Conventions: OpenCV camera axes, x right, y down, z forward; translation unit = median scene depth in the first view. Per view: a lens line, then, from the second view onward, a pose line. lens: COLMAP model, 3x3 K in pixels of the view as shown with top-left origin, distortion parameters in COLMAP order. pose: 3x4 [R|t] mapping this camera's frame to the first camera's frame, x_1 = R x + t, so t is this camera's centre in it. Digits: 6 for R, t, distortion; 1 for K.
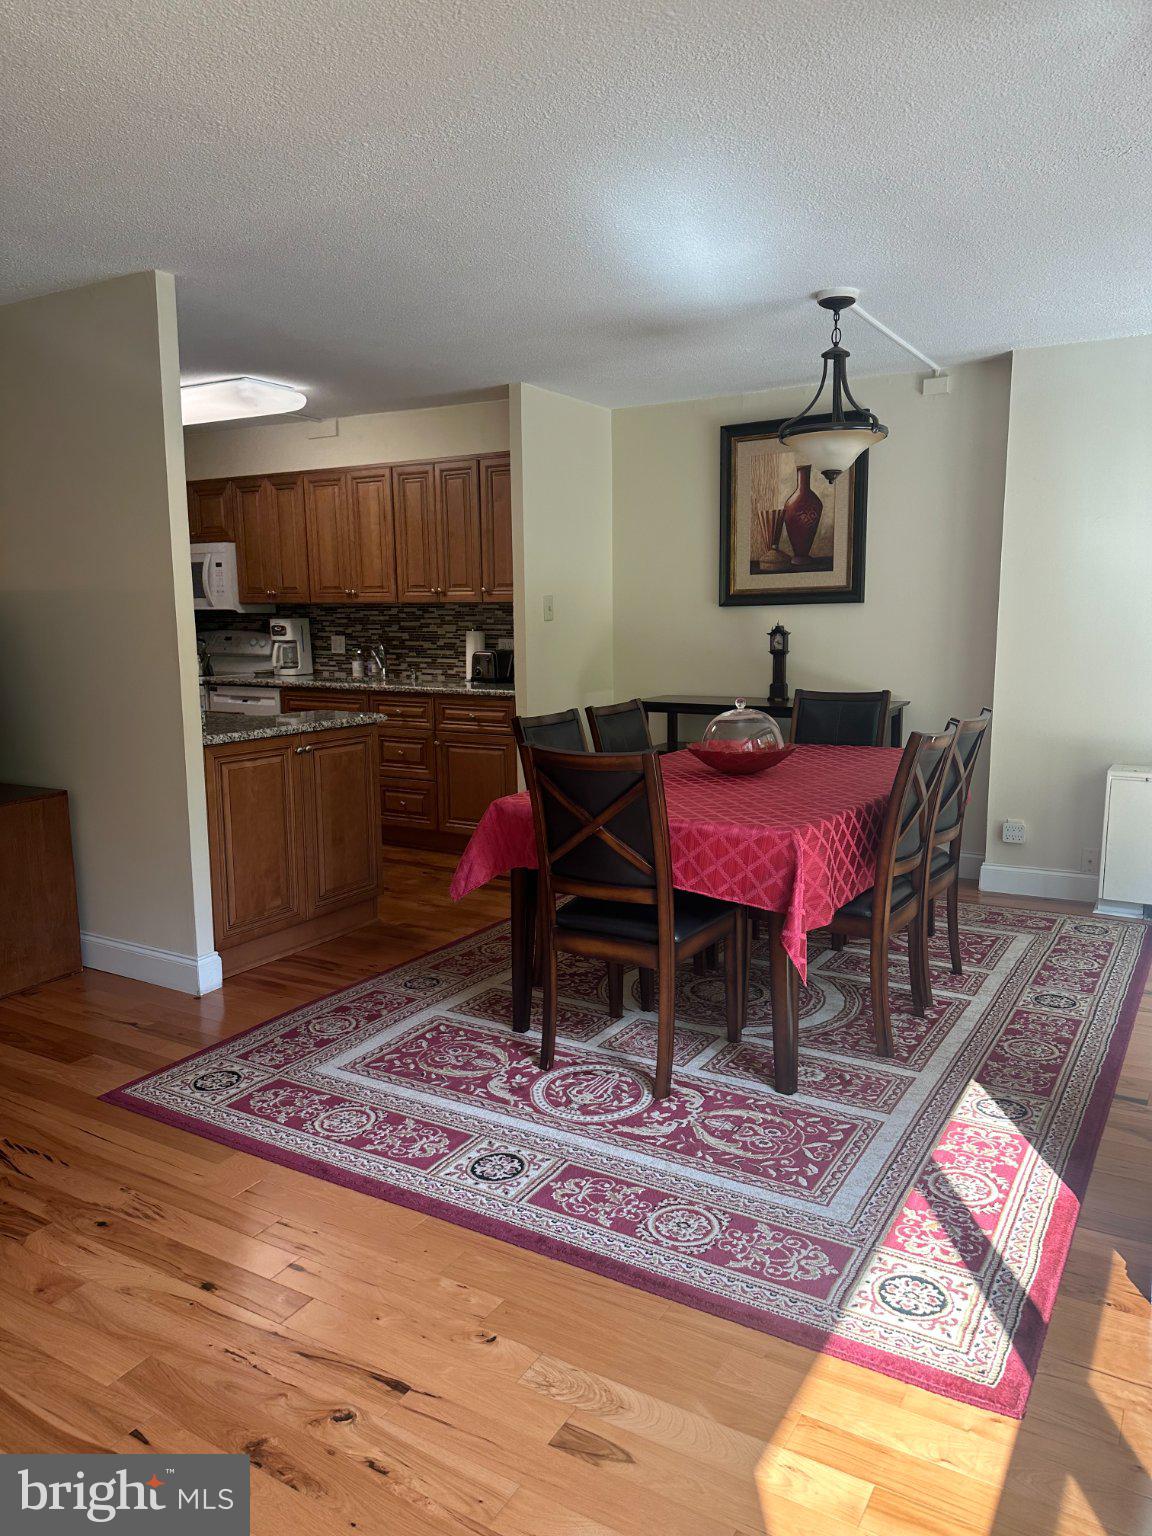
lens RADIAL K [[1071.4, 0, 566.1], [0, 1071.4, 789.7], [0, 0, 1]] dist [0.076848, -0.087709]
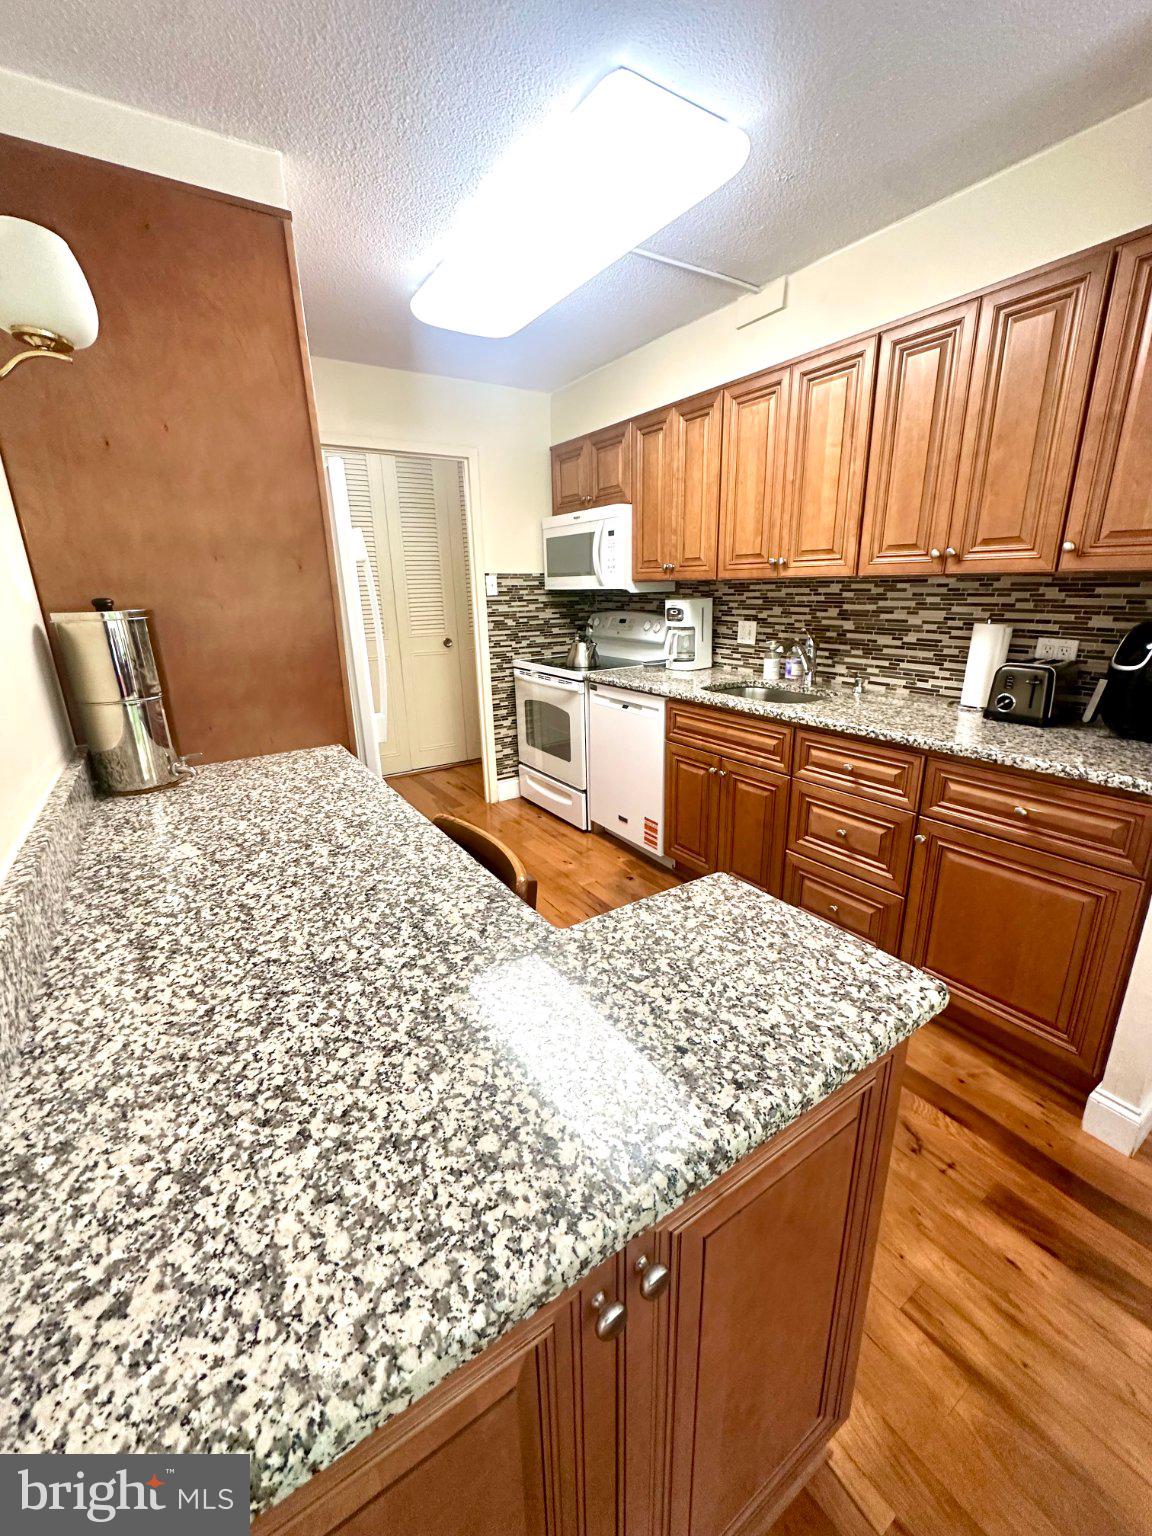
lens RADIAL K [[616.2, 0, 579.8], [0, 616.2, 764.3], [0, 0, 1]] dist [-0.003281, 0.000041]
pose [[0.905981, 0.107893, -0.409337, -0.160264], [-0.054299, 0.988605, 0.140397, -0.120153], [0.419820, -0.104970, 0.901517, 0.669628]]
